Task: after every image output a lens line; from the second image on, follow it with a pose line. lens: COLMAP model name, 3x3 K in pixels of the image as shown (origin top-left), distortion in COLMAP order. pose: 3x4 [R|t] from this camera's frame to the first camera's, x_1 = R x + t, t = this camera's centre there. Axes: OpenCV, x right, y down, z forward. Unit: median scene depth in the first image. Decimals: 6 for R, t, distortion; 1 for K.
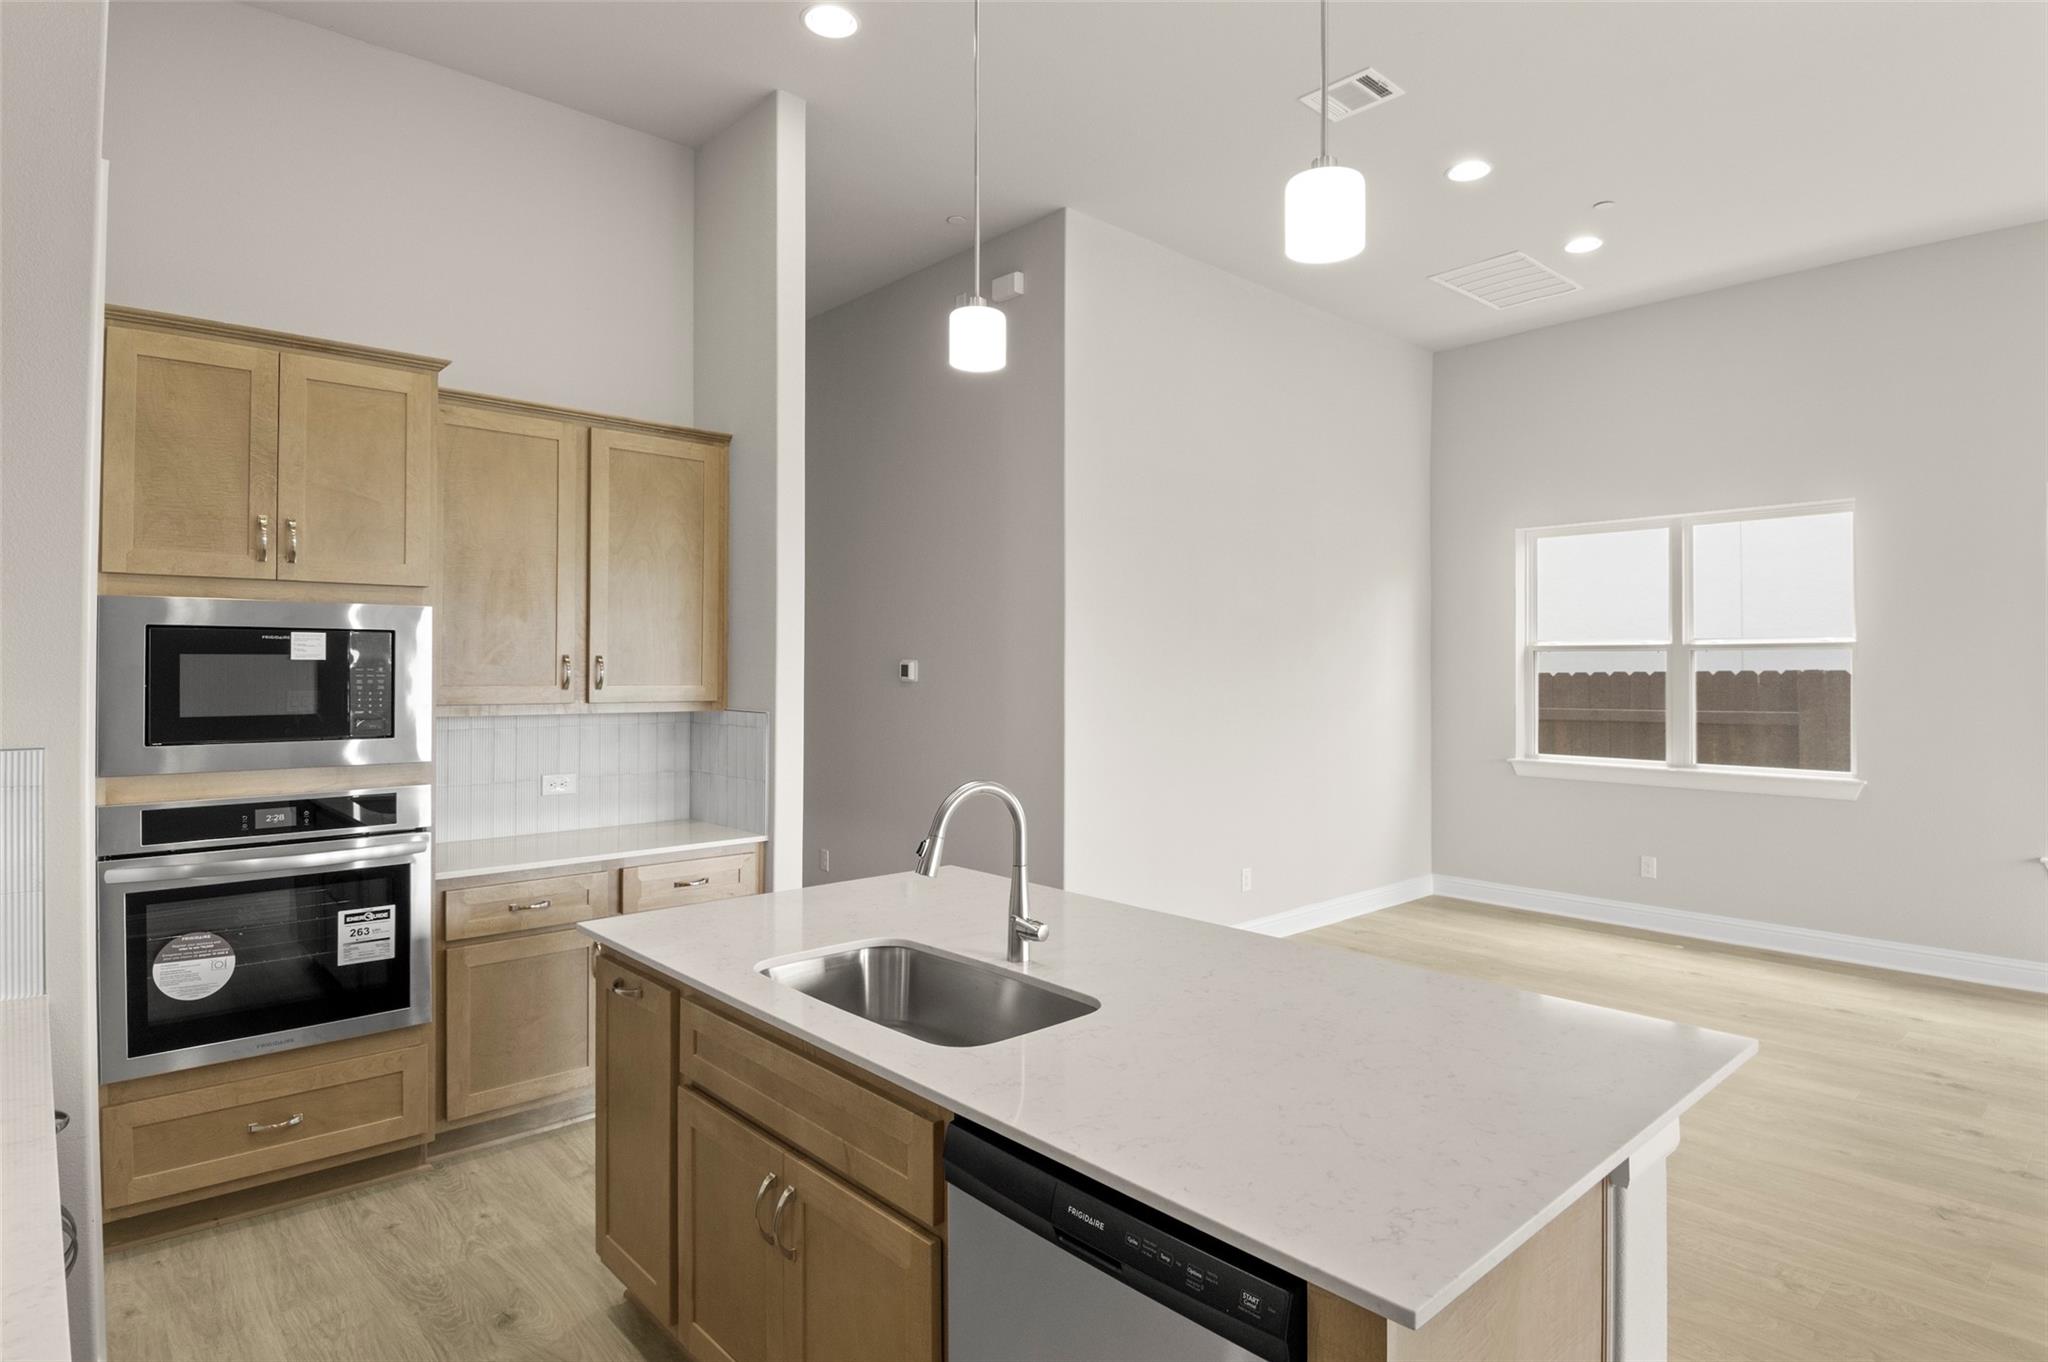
lens RADIAL K [[1084.7, 0, 1068.7], [0, 1084.7, 676.8], [0, 0, 1]] dist [0.033983, -0.045280]
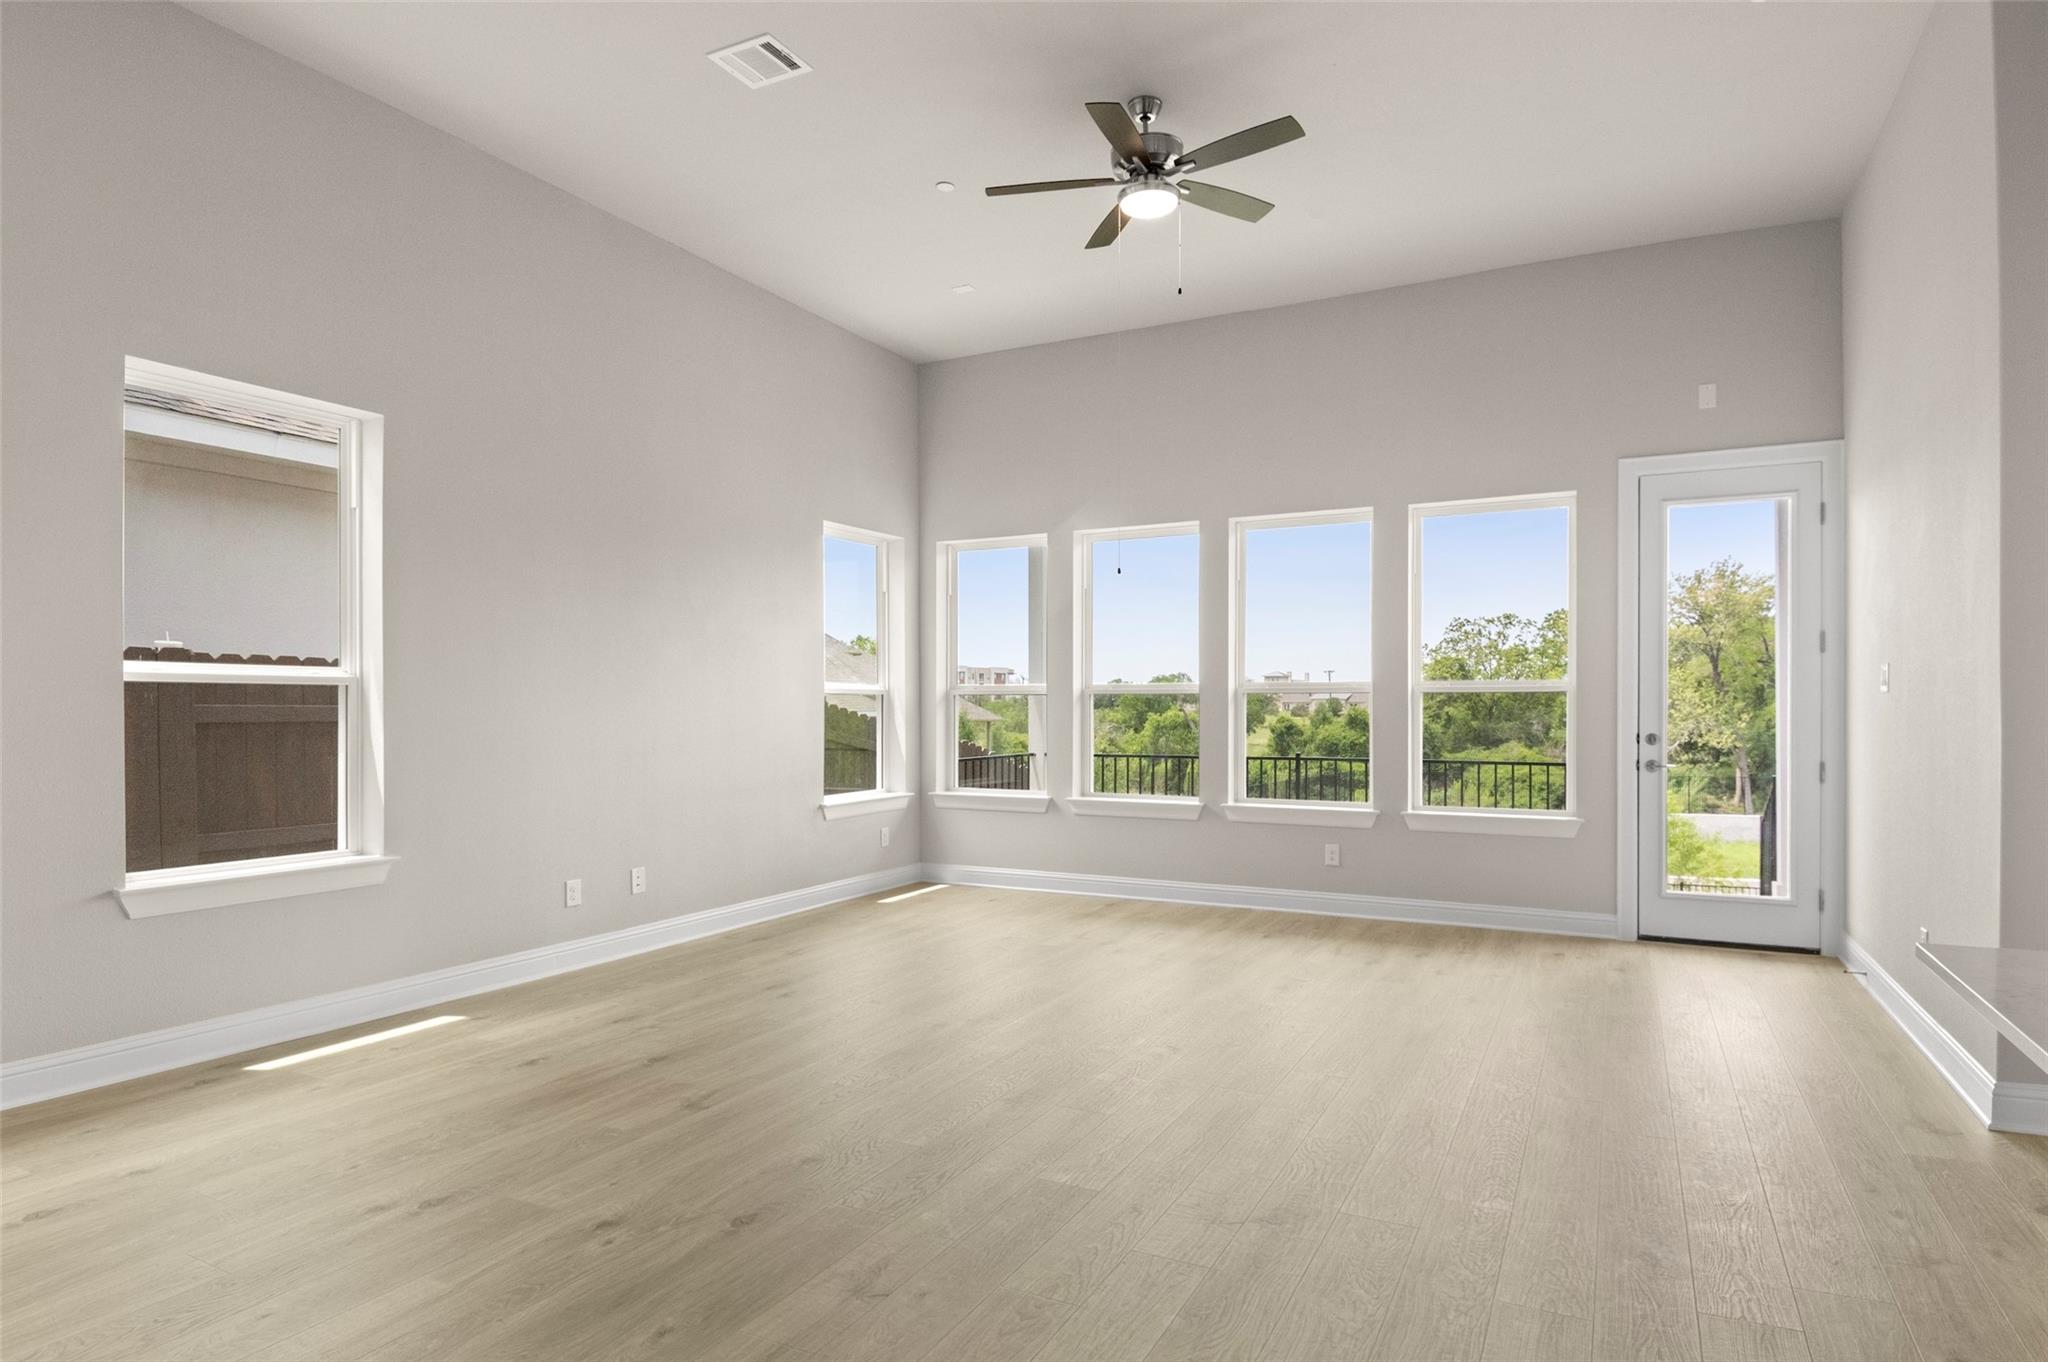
lens RADIAL K [[1101.1, 0, 1069.9], [0, 1101.1, 714.2], [0, 0, 1]] dist [0.039474, -0.049094]
pose [[-0.344396, -0.006572, 0.938802, 0.026488], [0.005264, 0.999946, 0.008931, 0.065447], [-0.938810, 0.008018, -0.344343, 0.858146]]
